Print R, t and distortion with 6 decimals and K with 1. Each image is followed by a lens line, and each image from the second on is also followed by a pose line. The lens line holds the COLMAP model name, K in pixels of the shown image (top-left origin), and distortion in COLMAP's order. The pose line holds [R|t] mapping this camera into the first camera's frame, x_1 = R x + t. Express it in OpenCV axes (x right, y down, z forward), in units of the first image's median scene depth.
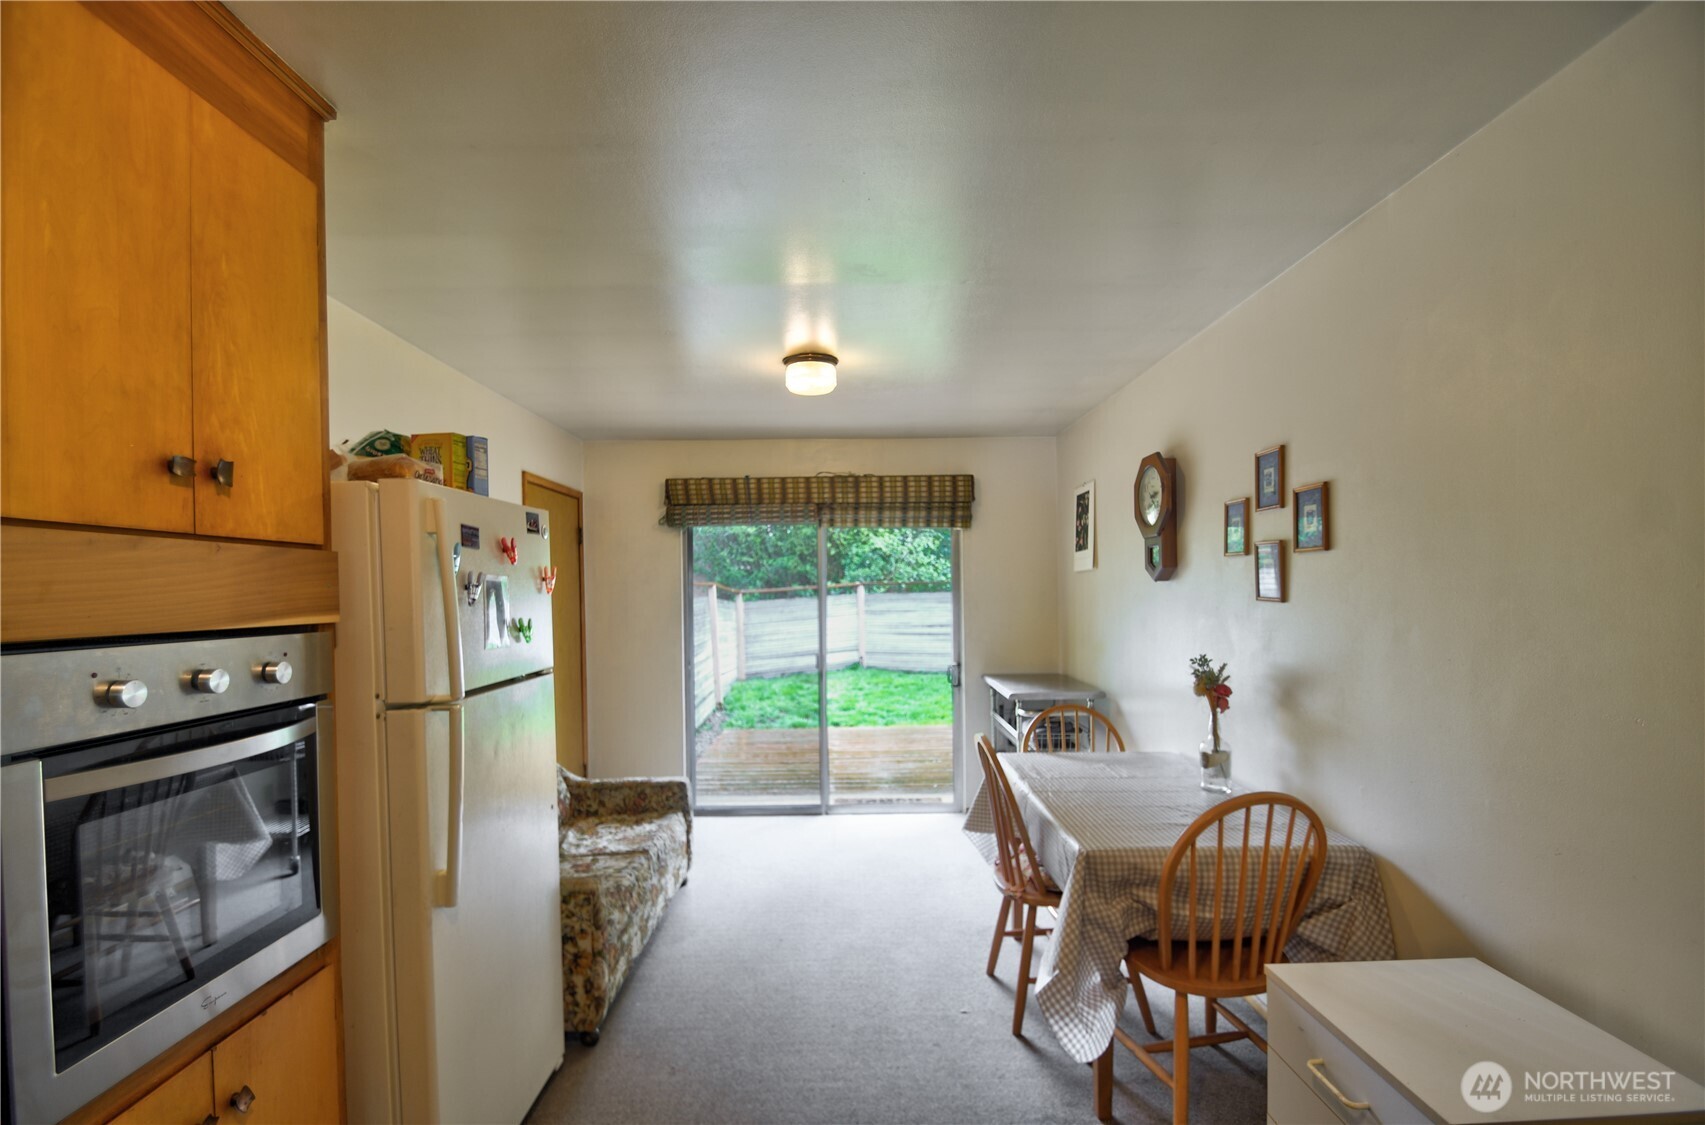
lens RADIAL K [[759.7, 0, 845.0], [0, 759.7, 597.1], [0, 0, 1]] dist [0.017907, -0.019584]
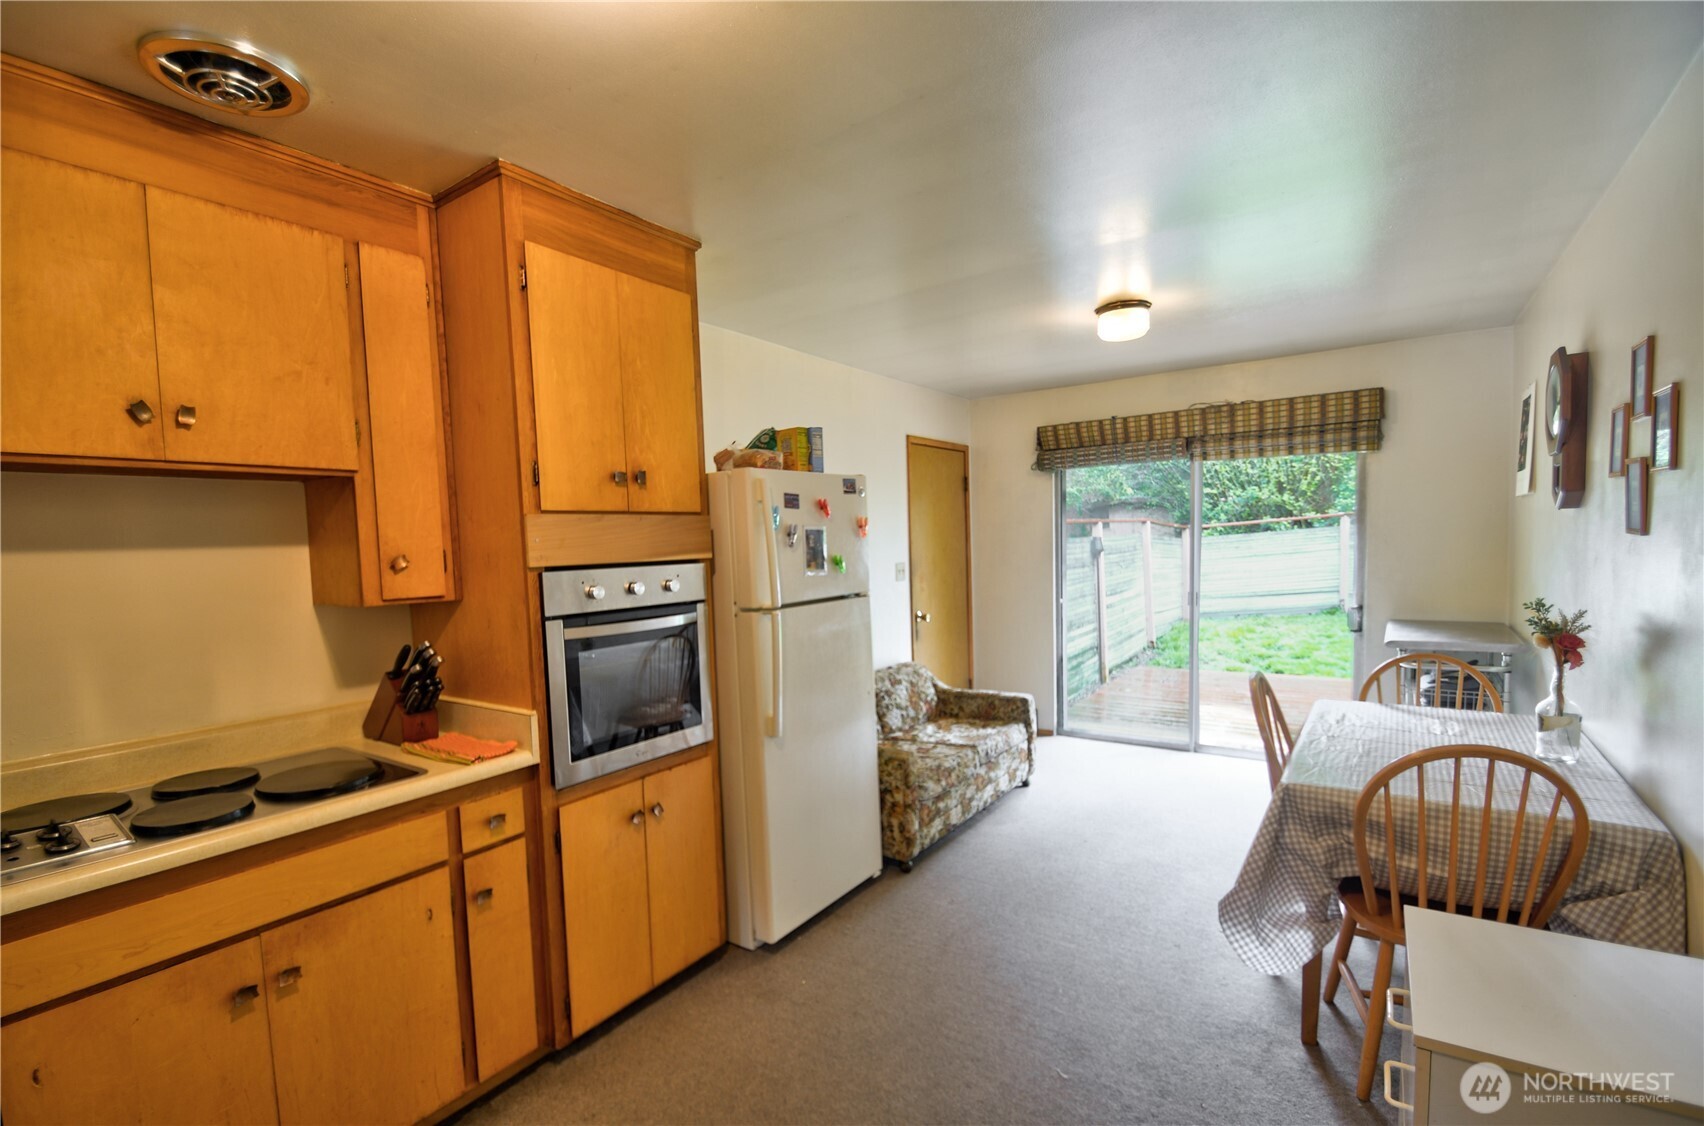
lens RADIAL K [[763.6, 0, 845.7], [0, 763.6, 592.4], [0, 0, 1]] dist [0.004419, -0.011749]
pose [[0.818704, 0.026662, -0.573596, 0.301030], [0.017276, 0.997326, 0.071017, -0.003292], [0.573956, -0.068051, 0.816054, -0.113954]]
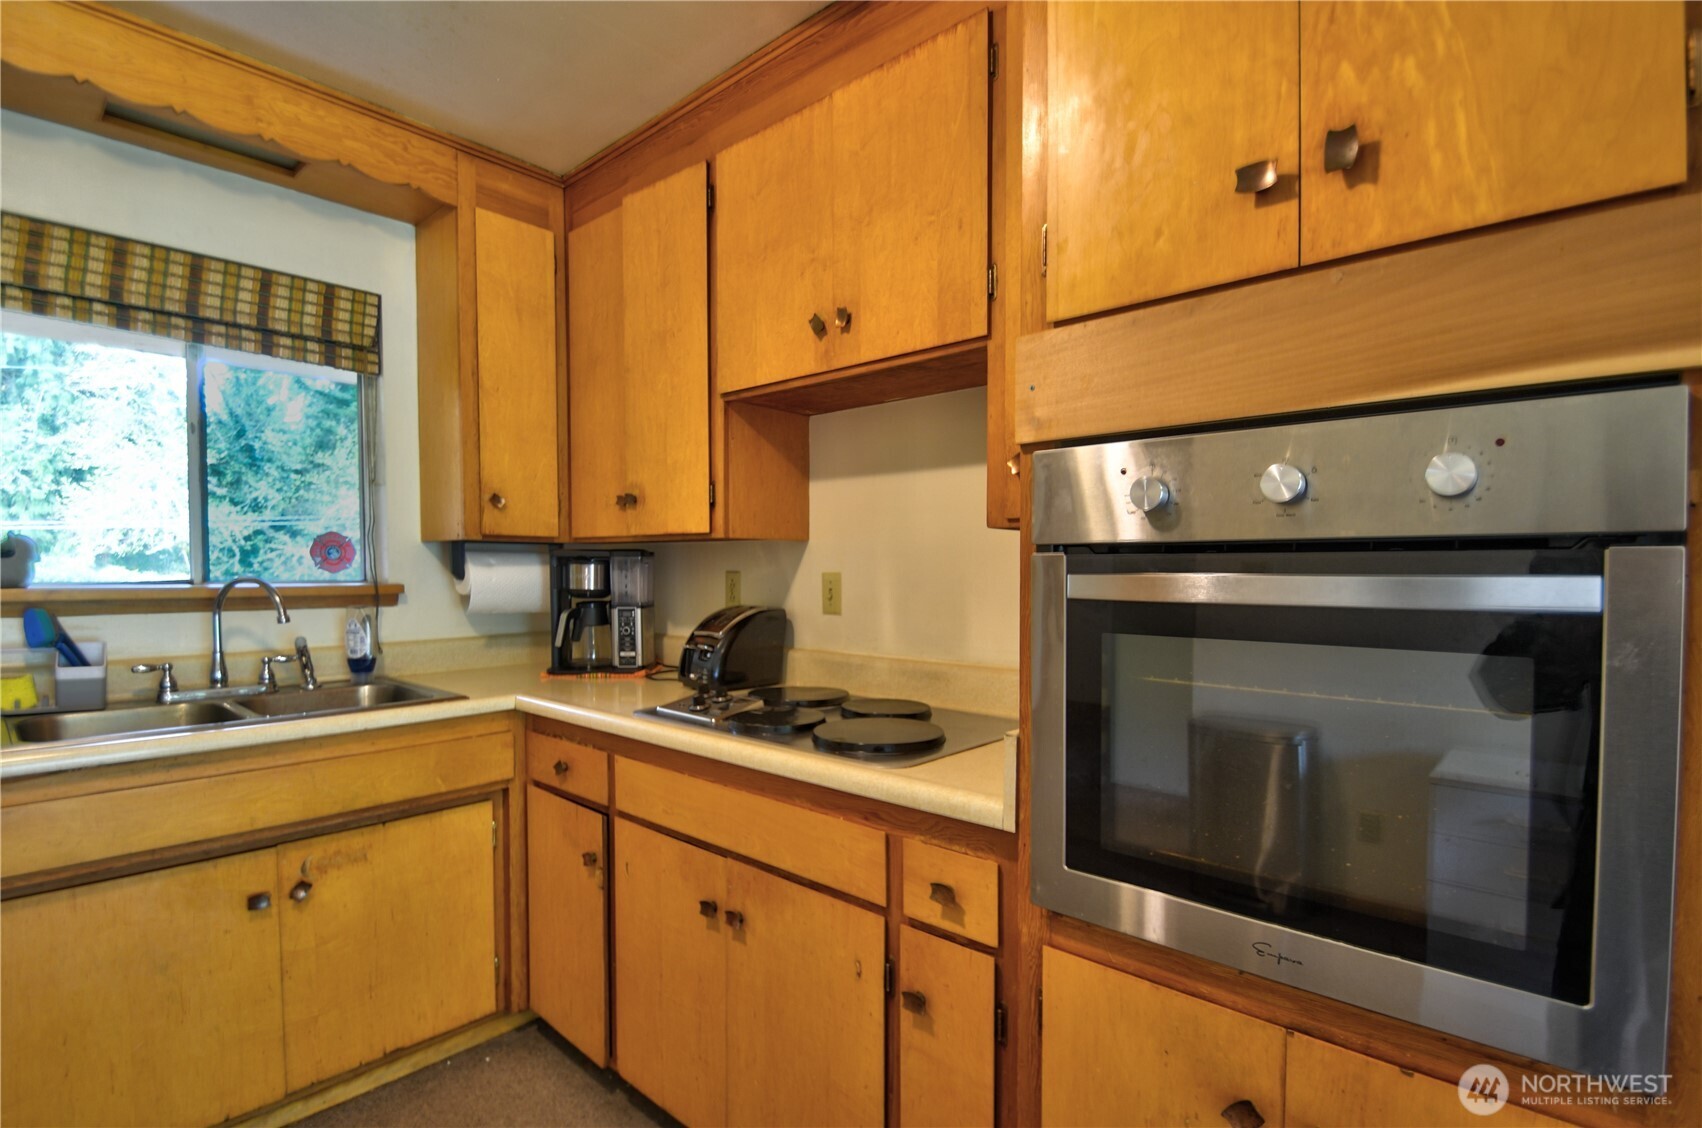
lens RADIAL K [[810.1, 0, 817.0], [0, 810.1, 599.7], [0, 0, 1]] dist [0.015460, -0.024011]
pose [[-0.685640, 0.038946, -0.726898, -0.014683], [0.002613, 0.998693, 0.051043, 0.074939], [0.727936, 0.033098, -0.684846, 0.517136]]
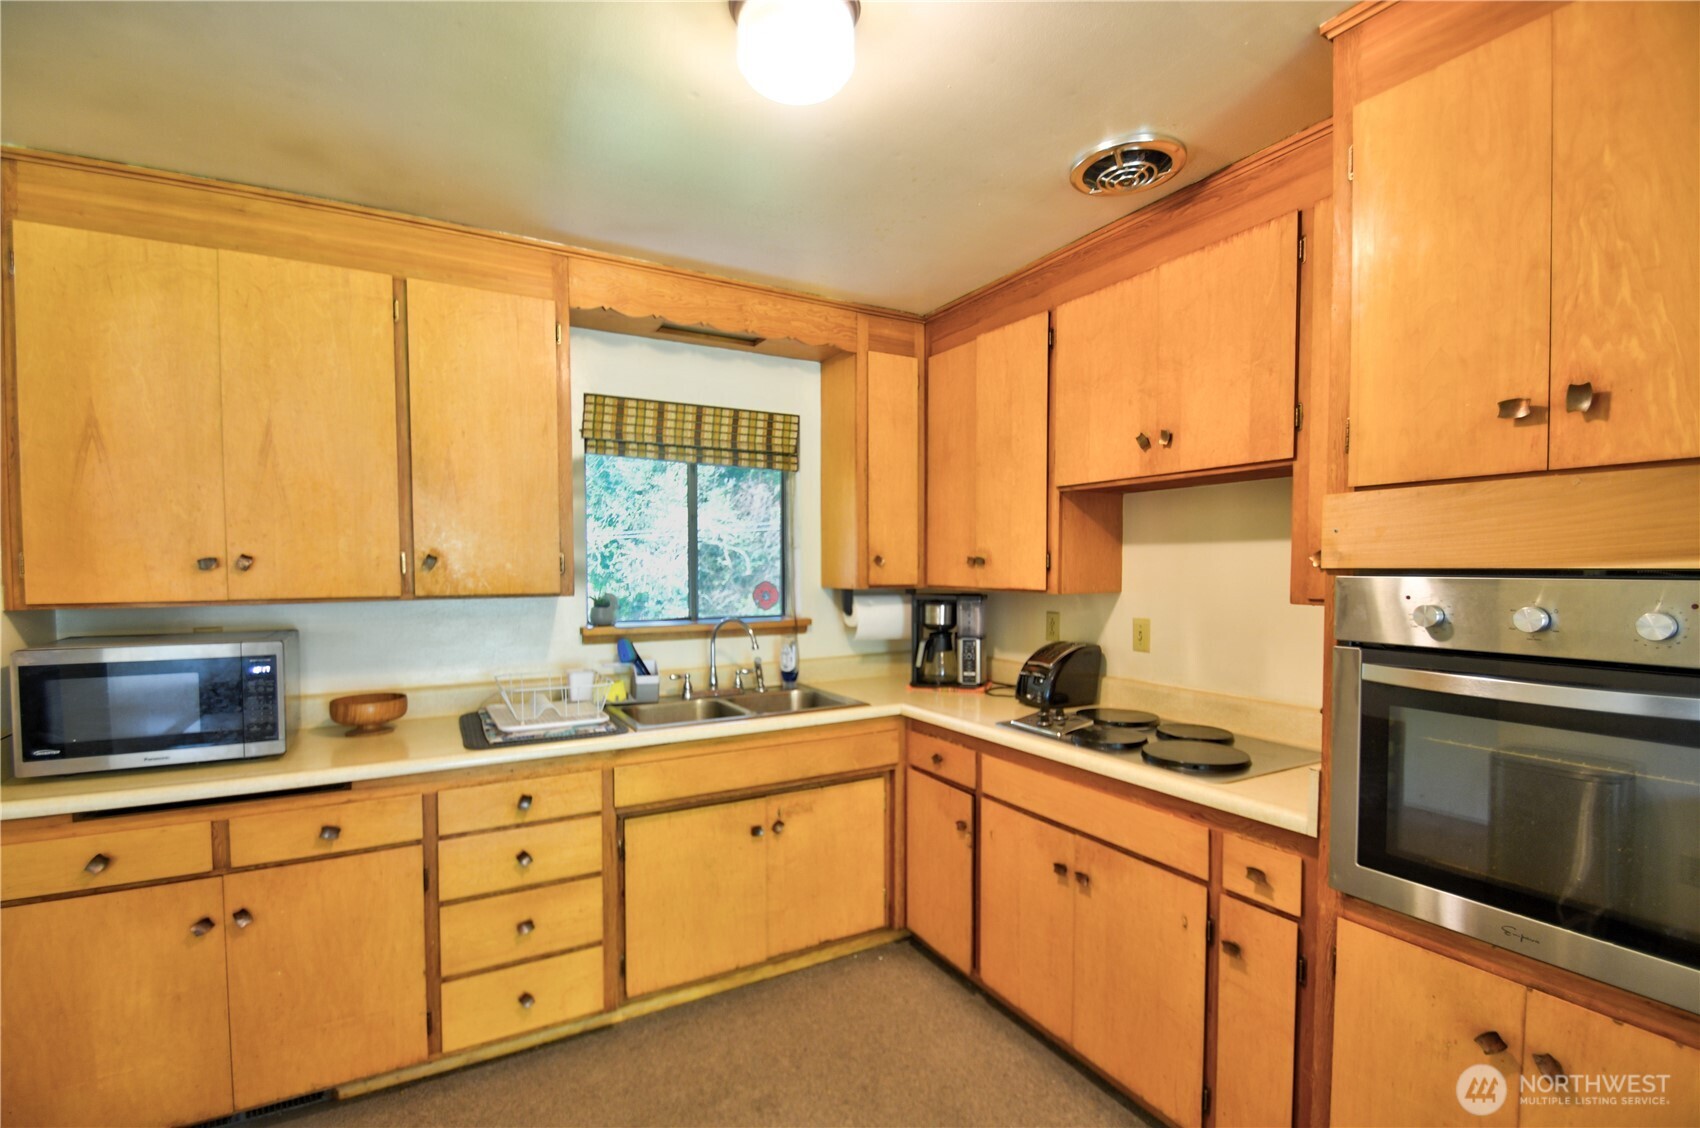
lens RADIAL K [[750.3, 0, 829.1], [0, 750.3, 600.7], [0, 0, 1]] dist [0.003431, -0.012389]
pose [[-0.876560, 0.032969, -0.480161, 0.185055], [0.007869, 0.998499, 0.054193, 0.011191], [0.481227, 0.043725, -0.875505, 0.609380]]
